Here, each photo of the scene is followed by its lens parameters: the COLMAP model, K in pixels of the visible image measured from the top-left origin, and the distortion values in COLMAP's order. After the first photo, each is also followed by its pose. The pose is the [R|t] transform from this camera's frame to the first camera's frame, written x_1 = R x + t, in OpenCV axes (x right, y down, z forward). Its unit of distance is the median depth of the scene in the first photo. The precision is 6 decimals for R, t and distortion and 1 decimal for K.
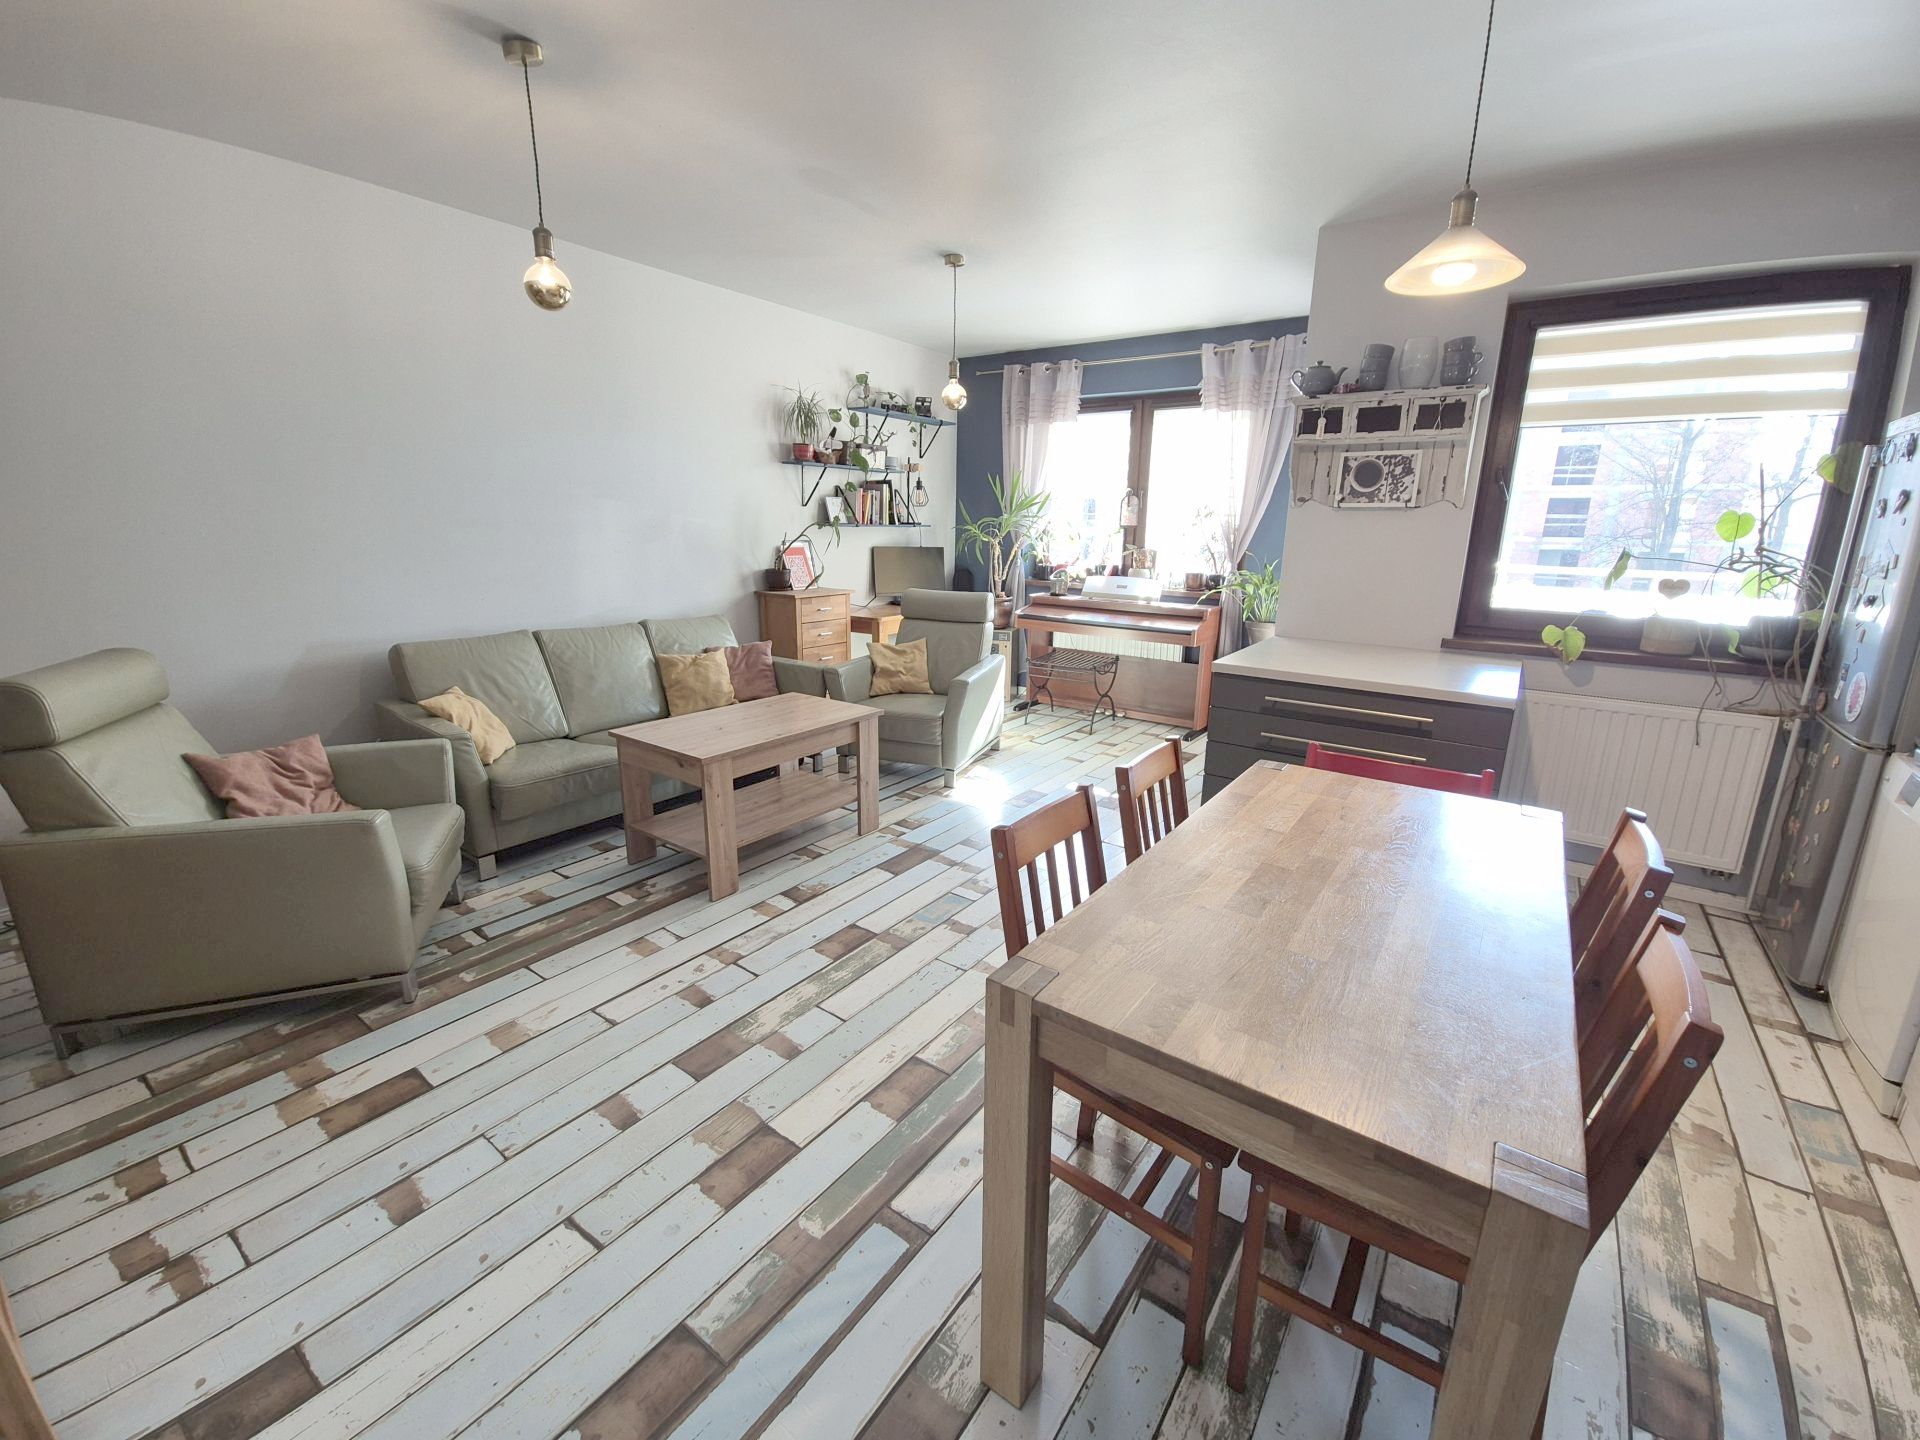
lens RADIAL K [[779.5, 0, 976.0], [0, 779.5, 711.1], [0, 0, 1]] dist [0.016591, -0.011162]
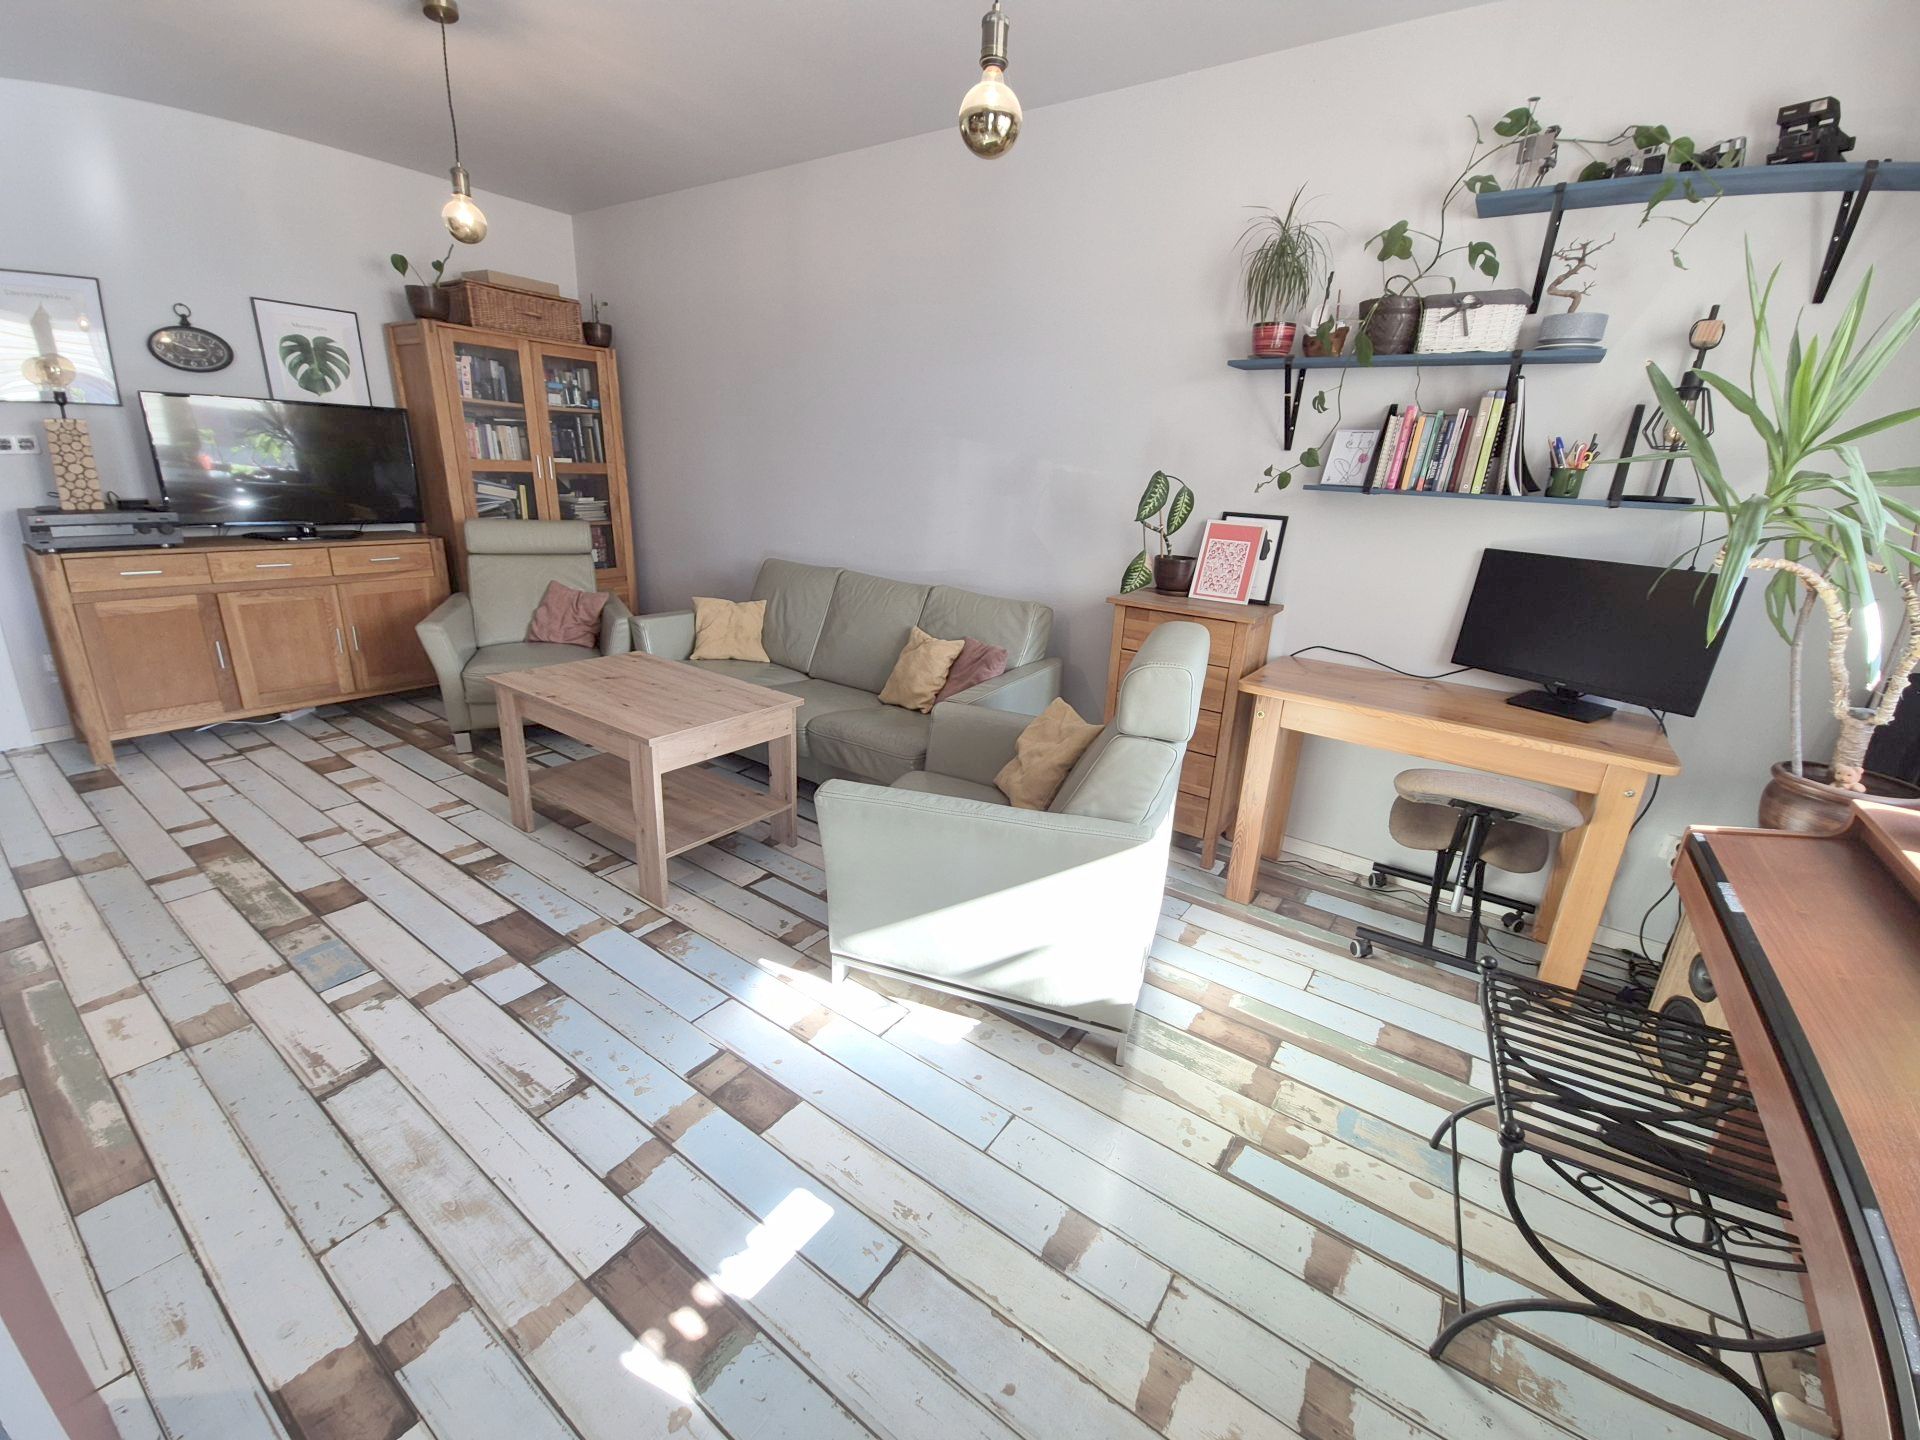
lens RADIAL K [[779.5, 0, 976.0], [0, 779.5, 711.1], [0, 0, 1]] dist [0.016591, -0.011162]
pose [[0.009839, 0.279805, -0.960007, 0.524990], [-0.287762, 0.920233, 0.265263, -0.288170], [0.957651, 0.273644, 0.089572, 1.279830]]
